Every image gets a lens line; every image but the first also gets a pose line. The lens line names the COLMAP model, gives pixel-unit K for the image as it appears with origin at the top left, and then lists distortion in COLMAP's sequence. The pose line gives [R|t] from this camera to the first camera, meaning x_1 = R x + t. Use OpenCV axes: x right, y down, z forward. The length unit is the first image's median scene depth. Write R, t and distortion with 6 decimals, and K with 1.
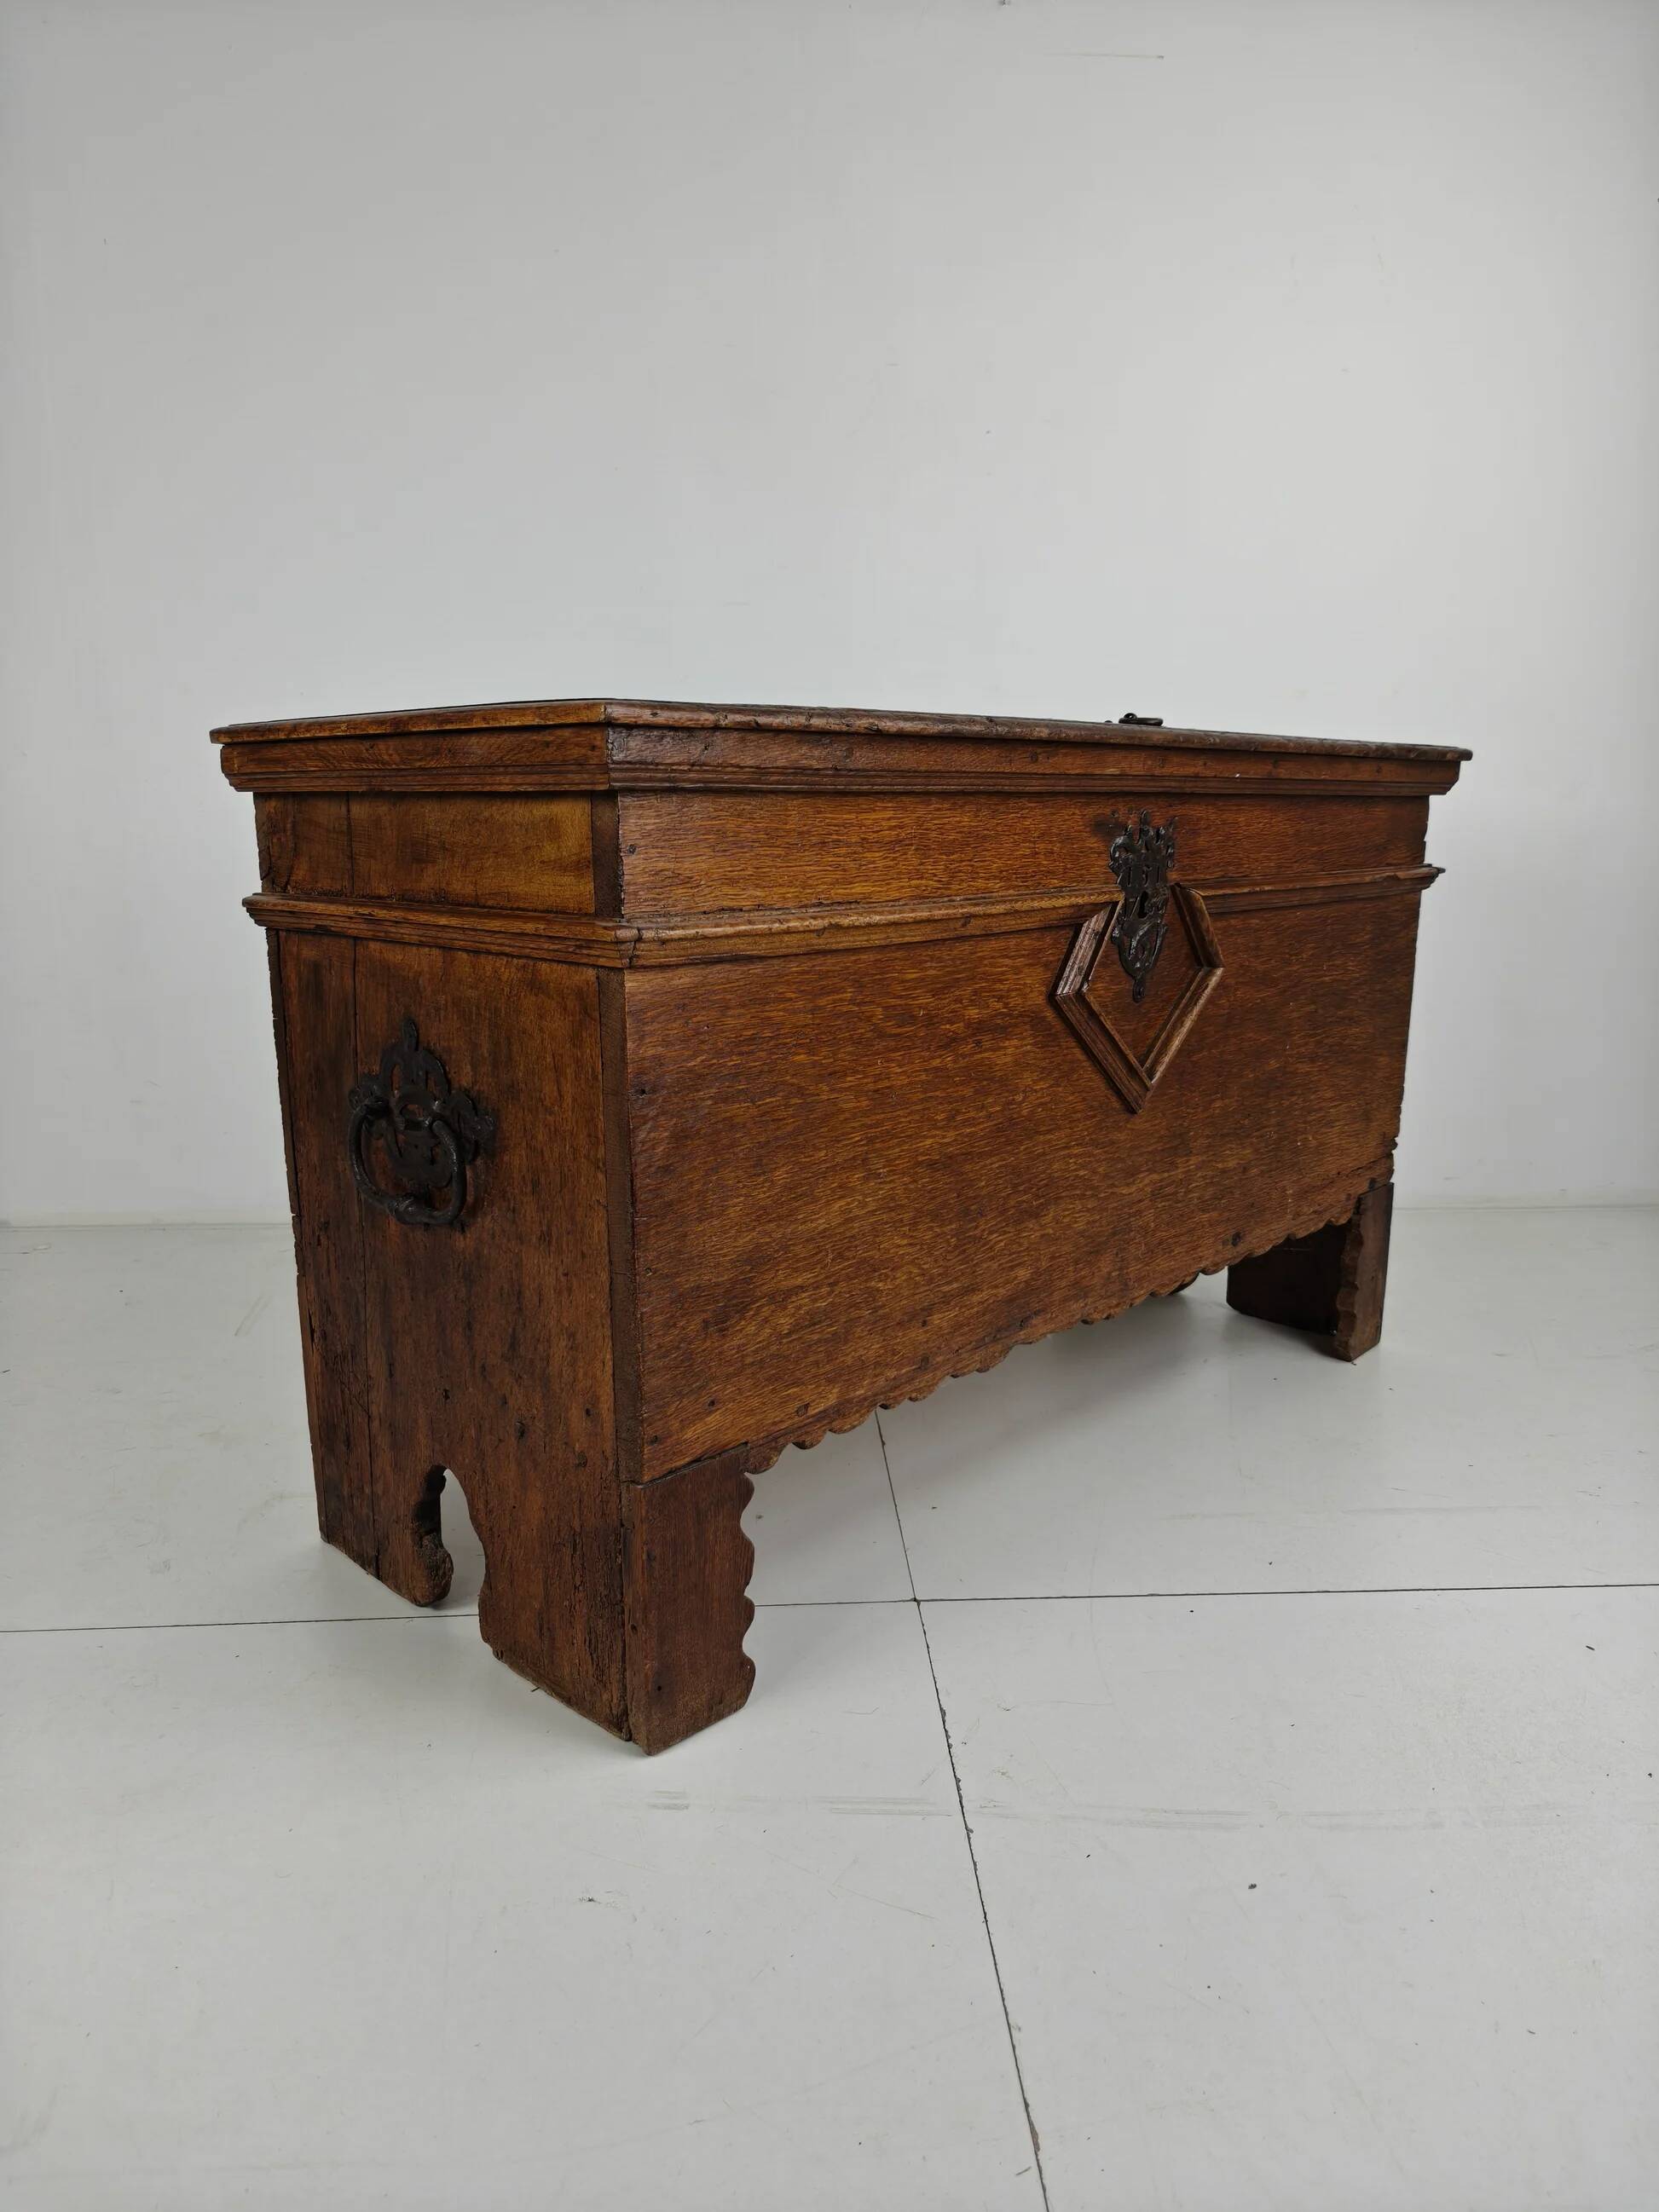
lens RADIAL K [[1553.1, 0, 876.4], [0, 1553.1, 1098.5], [0, 0, 1]] dist [0.021924, -0.002398]
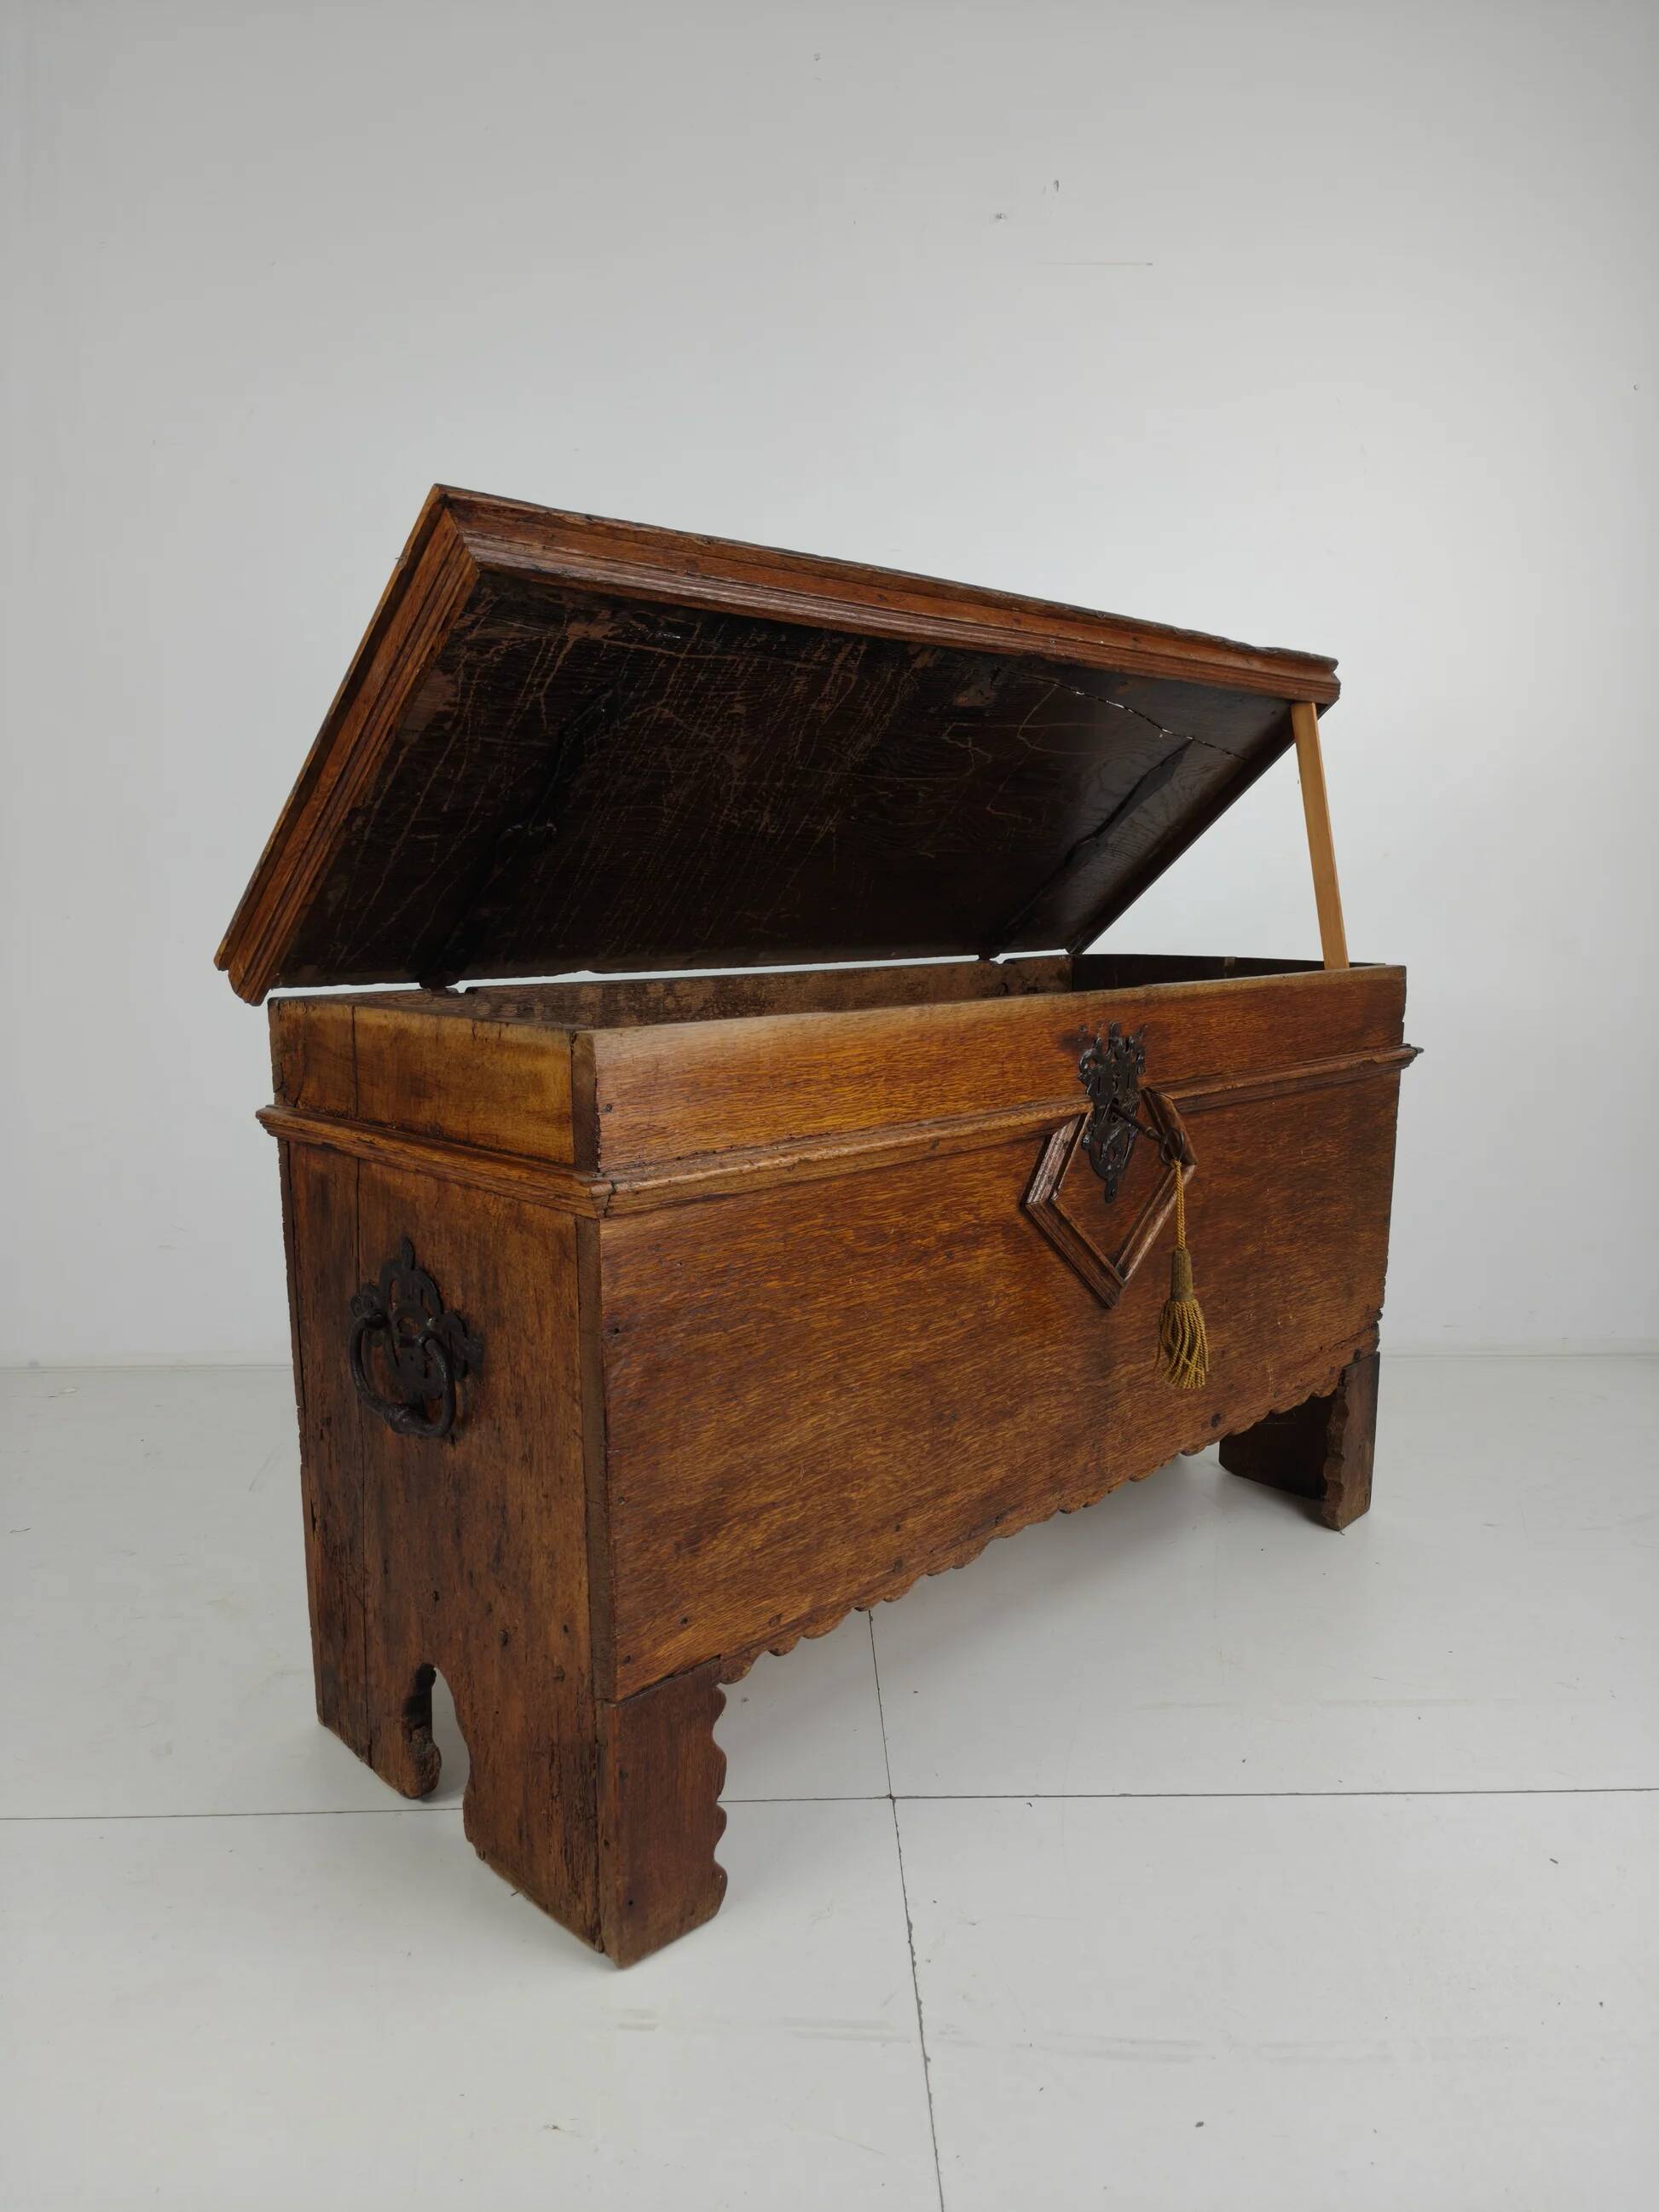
lens RADIAL K [[1553.1, 0, 876.4], [0, 1553.1, 1098.5], [0, 0, 1]] dist [0.021924, -0.002398]
pose [[0.999745, 0.001160, -0.022540, 0.039561], [-0.002380, 0.998529, -0.054159, -0.083690], [0.022444, 0.054199, 0.998278, -0.048849]]
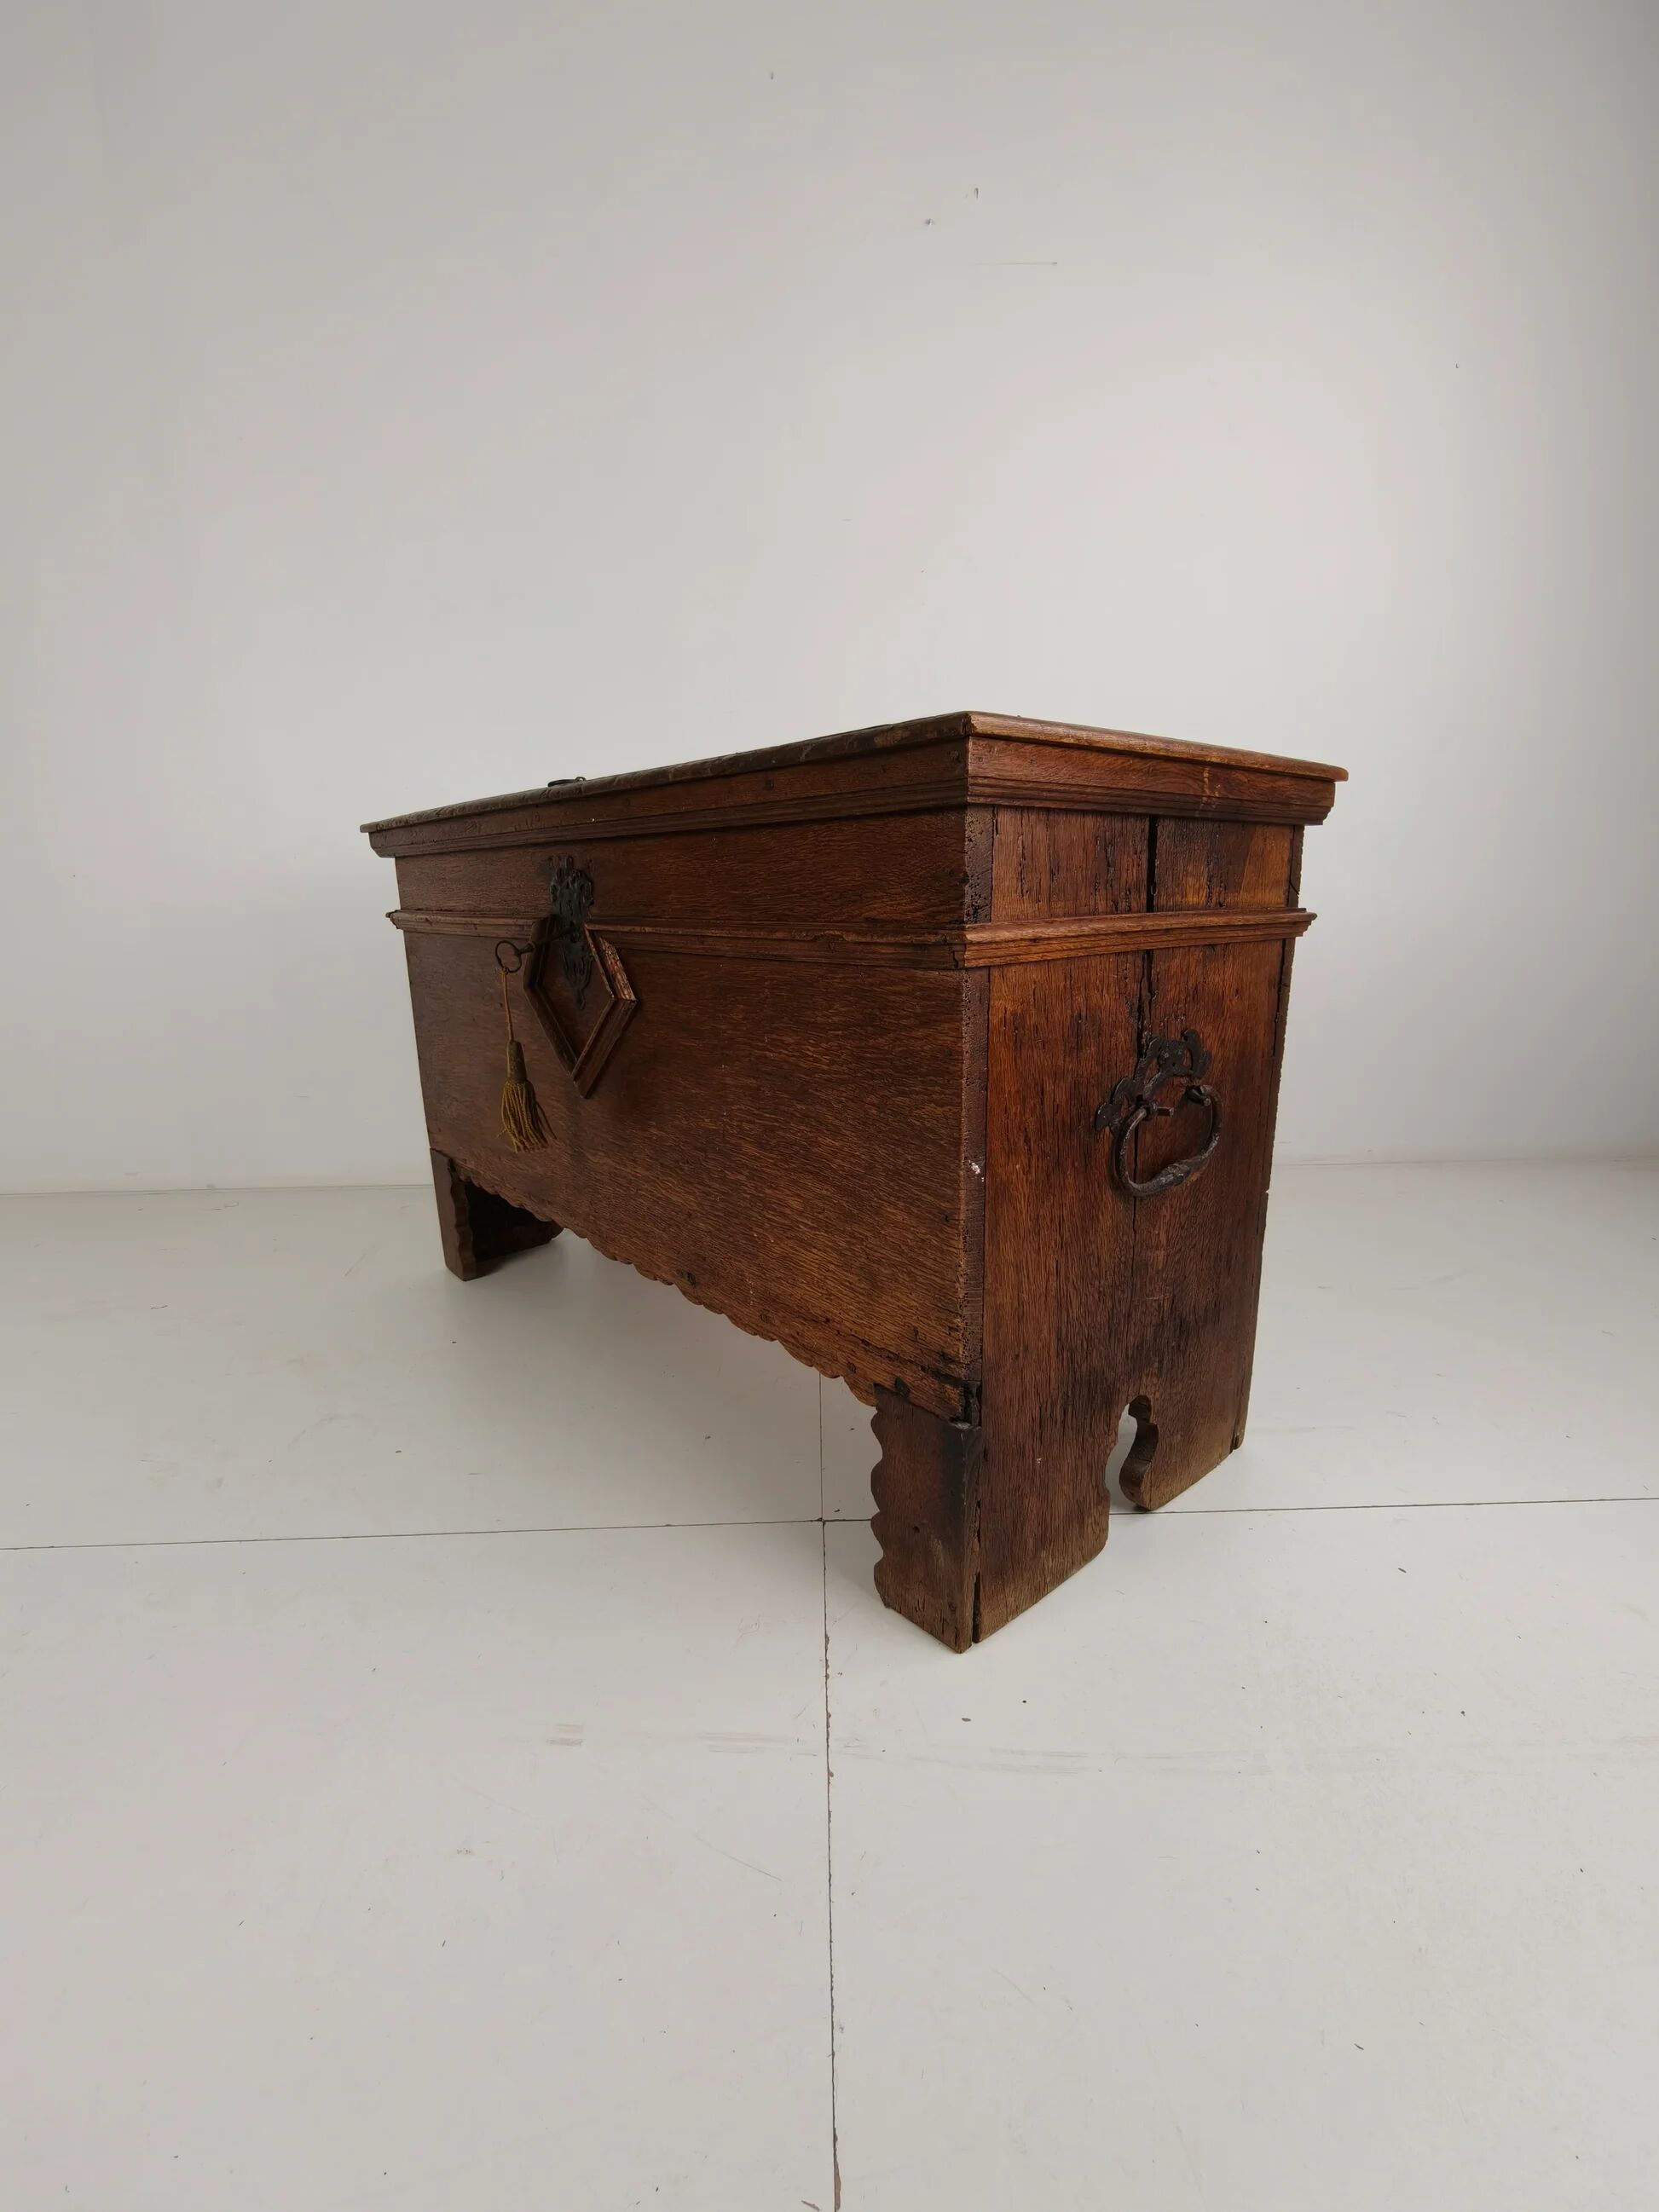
lens RADIAL K [[998.2, 0, 829.5], [0, 998.2, 1106.0], [0, 0, 1]] dist [0.002200, -0.000186]
pose [[-0.118319, 0.215499, -0.969310, 1.059110], [-0.172279, 0.956907, 0.233771, -0.236799], [0.977916, 0.194651, -0.076095, 1.431386]]
